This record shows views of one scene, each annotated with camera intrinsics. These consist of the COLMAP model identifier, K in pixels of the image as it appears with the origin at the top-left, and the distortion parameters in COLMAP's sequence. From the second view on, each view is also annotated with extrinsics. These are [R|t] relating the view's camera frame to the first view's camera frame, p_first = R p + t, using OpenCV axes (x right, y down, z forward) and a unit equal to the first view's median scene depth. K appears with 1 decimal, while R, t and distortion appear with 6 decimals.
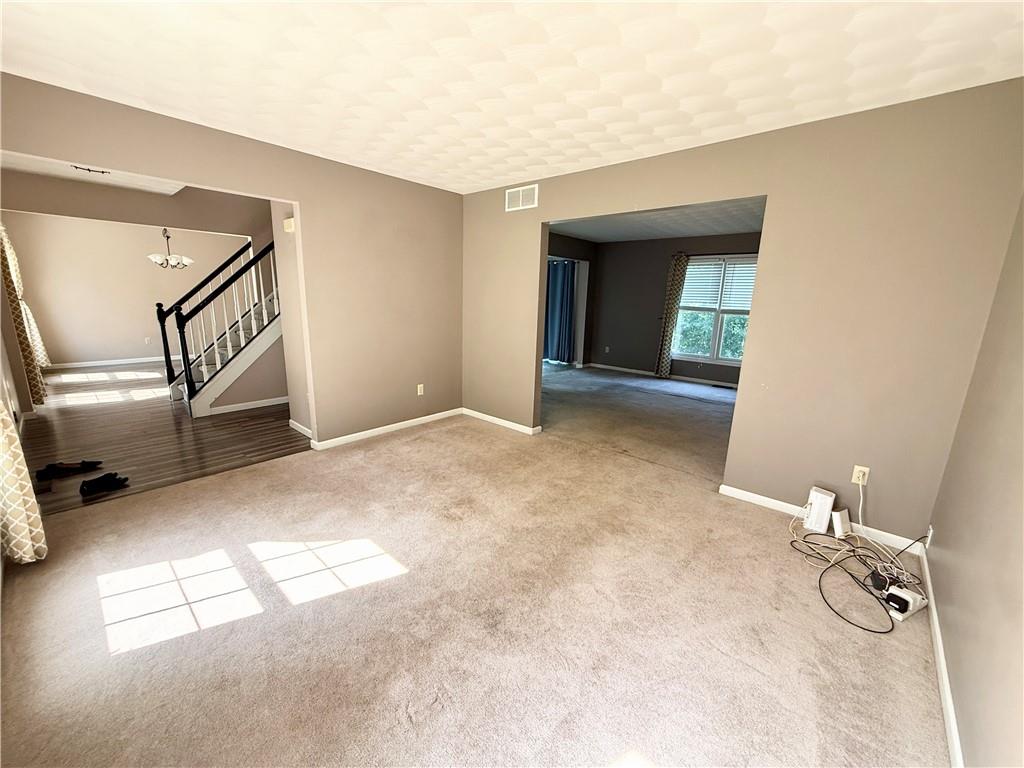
lens RADIAL K [[404.8, 0, 509.5], [0, 404.8, 386.3], [0, 0, 1]] dist [-0.002532, -0.000121]
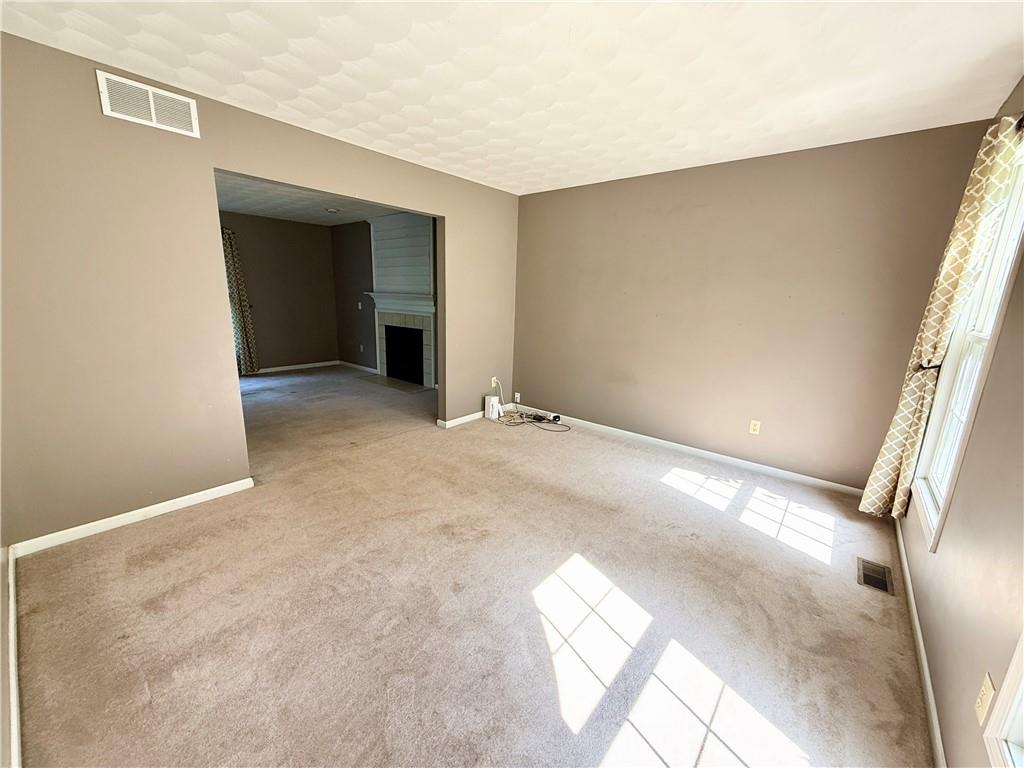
lens RADIAL K [[410.3, 0, 511.1], [0, 410.3, 386.1], [0, 0, 1]] dist [-0.011368, -0.000081]
pose [[-0.038908, -0.242364, 0.969405, -0.863908], [0.192680, 0.950113, 0.245274, -0.185183], [-0.980490, 0.196328, 0.009732, 0.789286]]
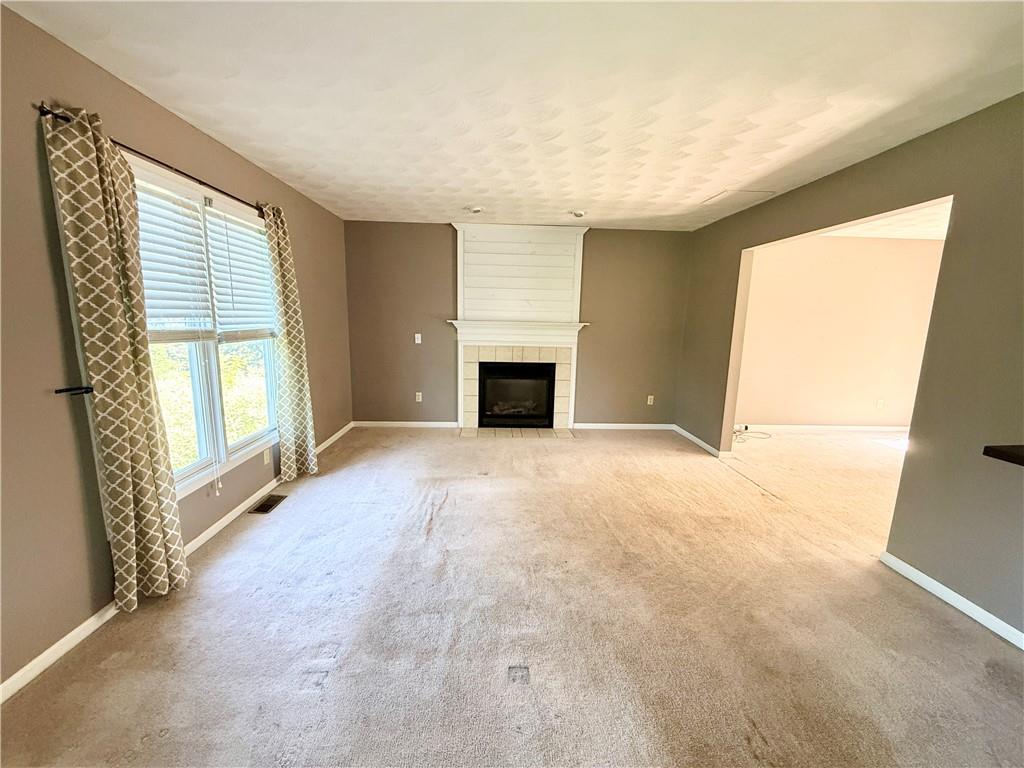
lens RADIAL K [[404.8, 0, 509.5], [0, 404.8, 386.3], [0, 0, 1]] dist [-0.002532, -0.000121]
pose [[-0.698903, -0.154843, 0.698253, 0.134037], [0.123084, 0.935678, 0.330692, -0.543706], [-0.704545, 0.317066, -0.634890, 2.472655]]
